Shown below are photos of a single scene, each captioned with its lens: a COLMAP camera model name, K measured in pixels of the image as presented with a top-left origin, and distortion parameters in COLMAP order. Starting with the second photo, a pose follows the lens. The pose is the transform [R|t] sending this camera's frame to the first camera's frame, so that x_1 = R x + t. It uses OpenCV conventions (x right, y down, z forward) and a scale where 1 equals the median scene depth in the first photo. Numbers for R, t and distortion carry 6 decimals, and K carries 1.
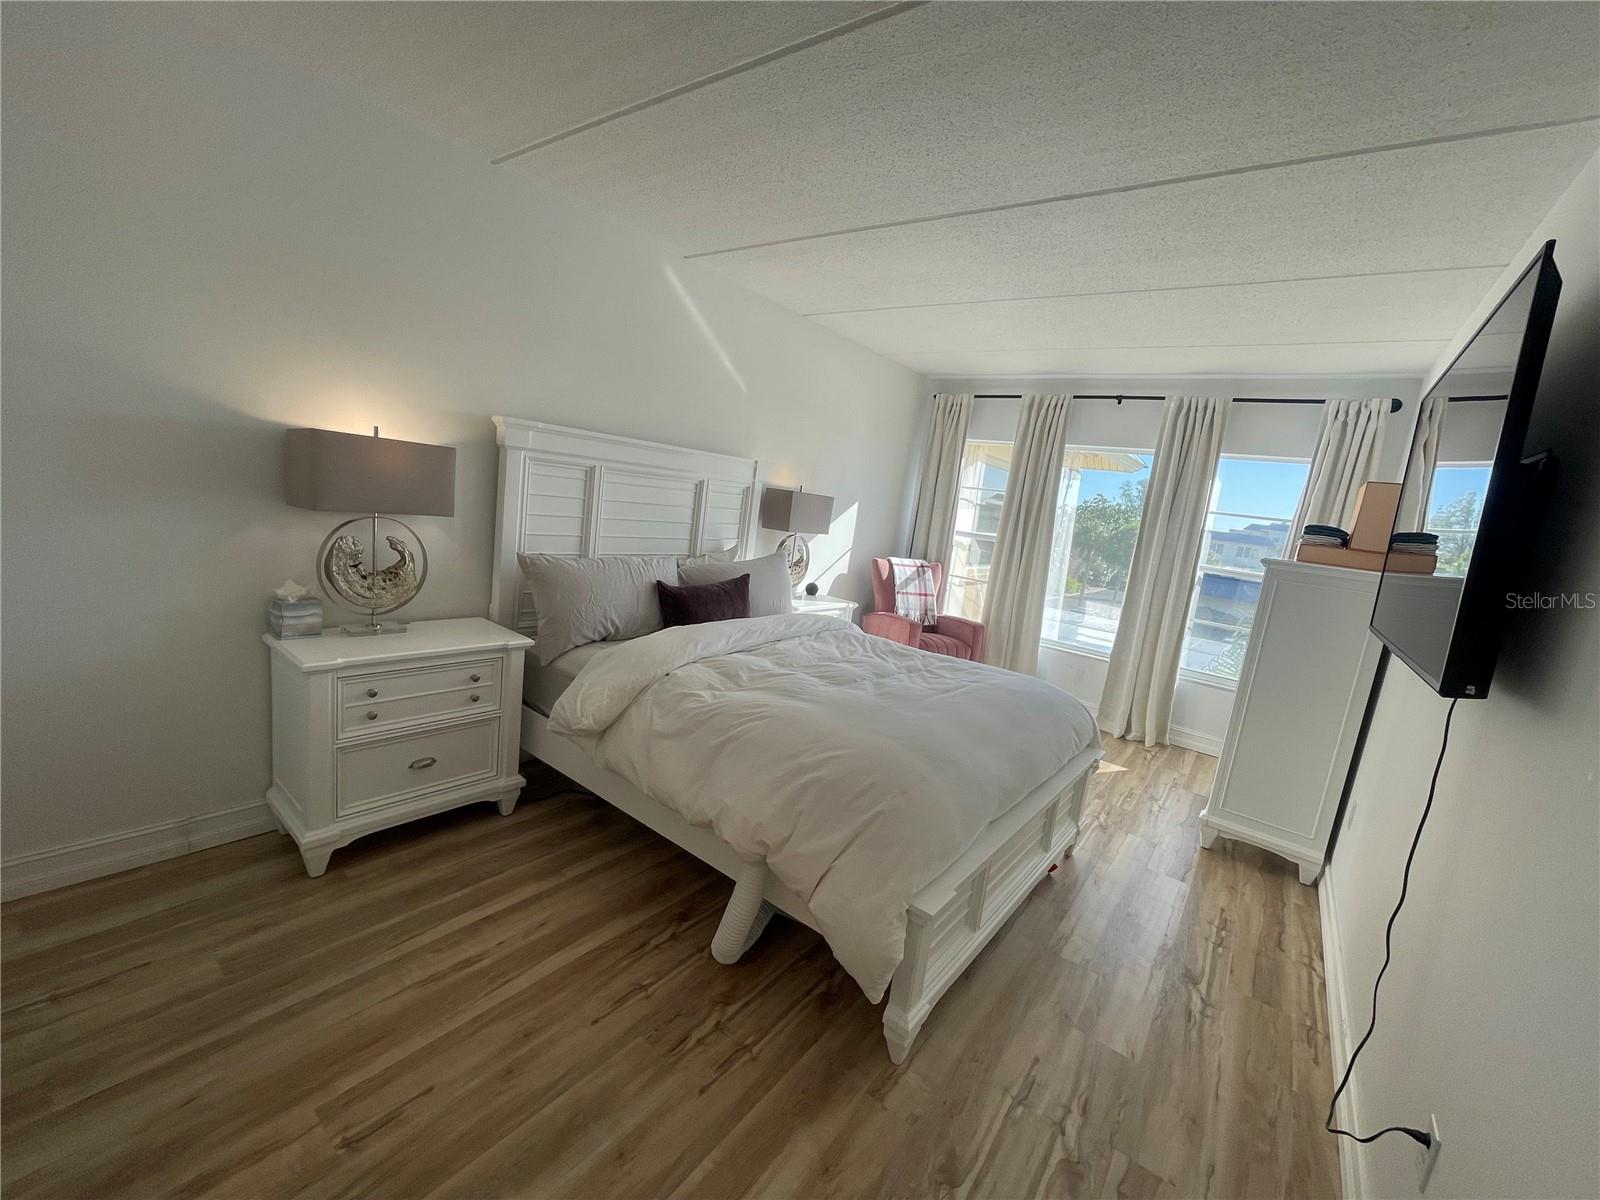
lens RADIAL K [[646.3, 0, 796.2], [0, 646.3, 596.3], [0, 0, 1]] dist [-0.002888, -0.000941]
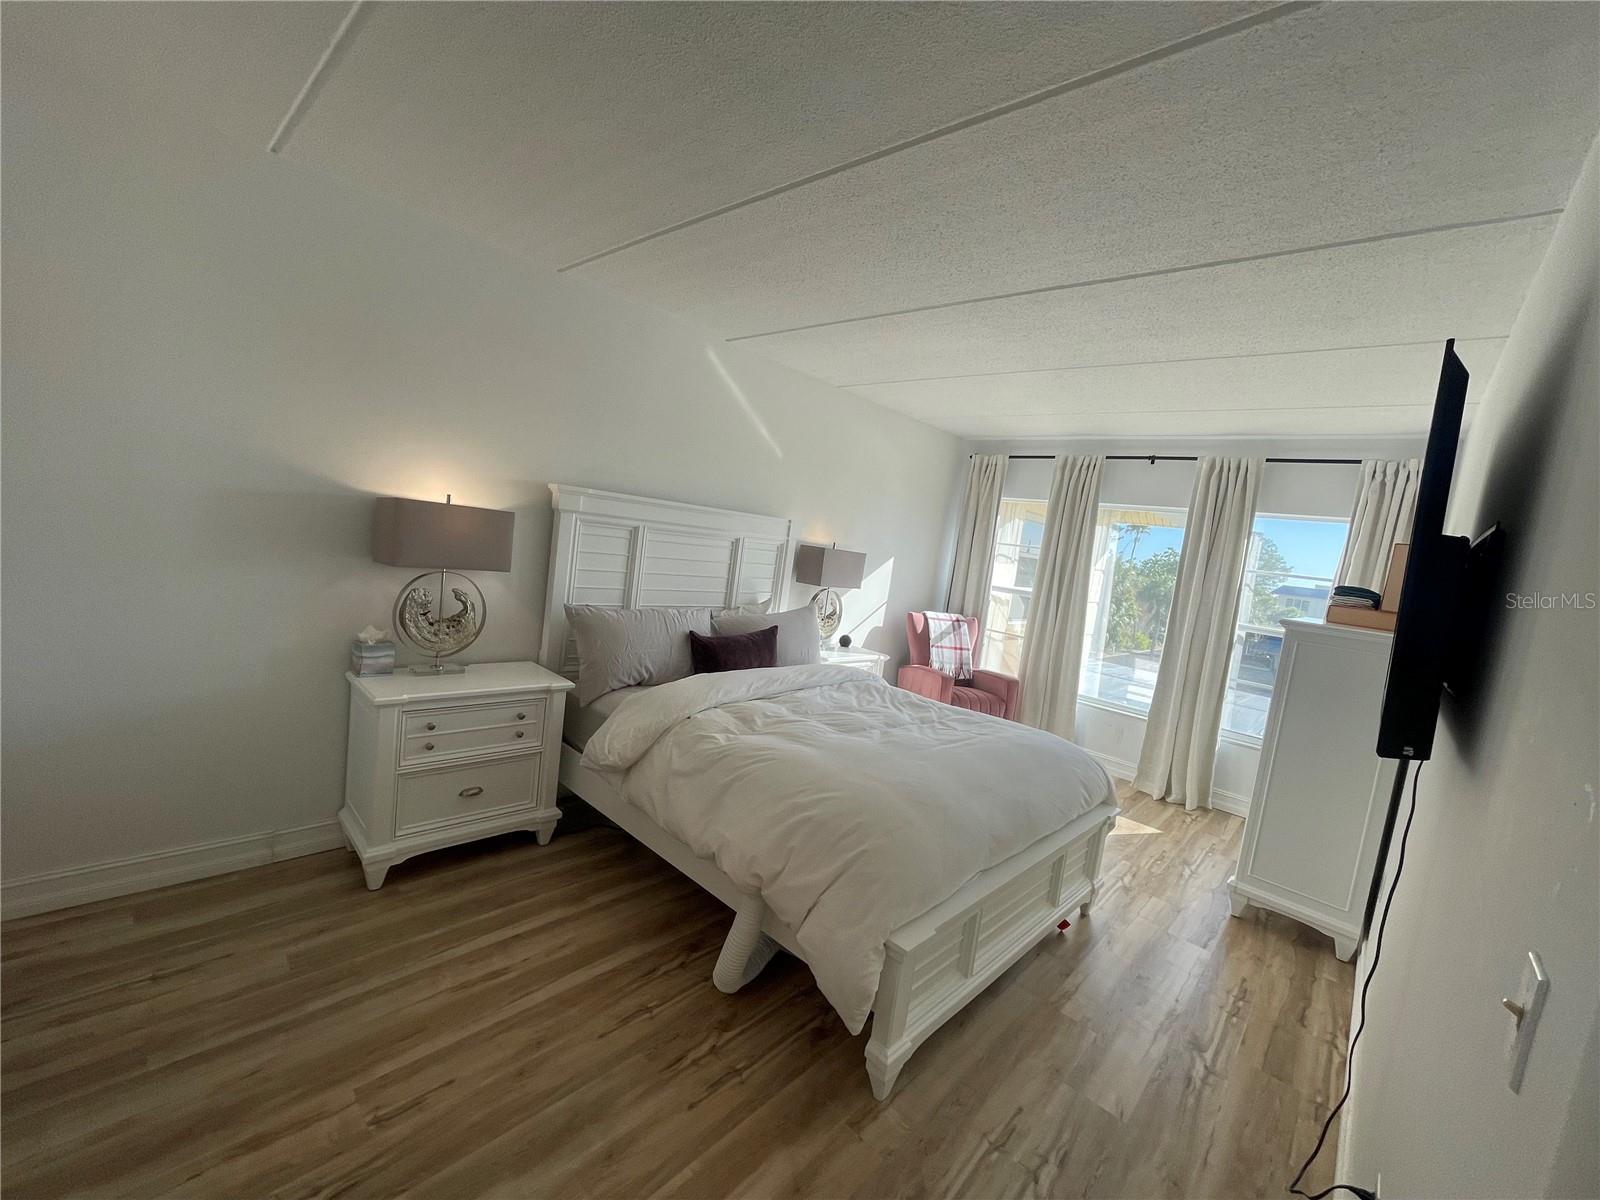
lens RADIAL K [[646.3, 0, 797.3], [0, 646.3, 596.2], [0, 0, 1]] dist [-0.002888, -0.000941]
pose [[0.995573, 0.012688, -0.093133, 0.084644], [-0.019873, 0.996861, -0.076633, -0.003547], [0.091868, 0.078144, 0.992700, -0.084629]]
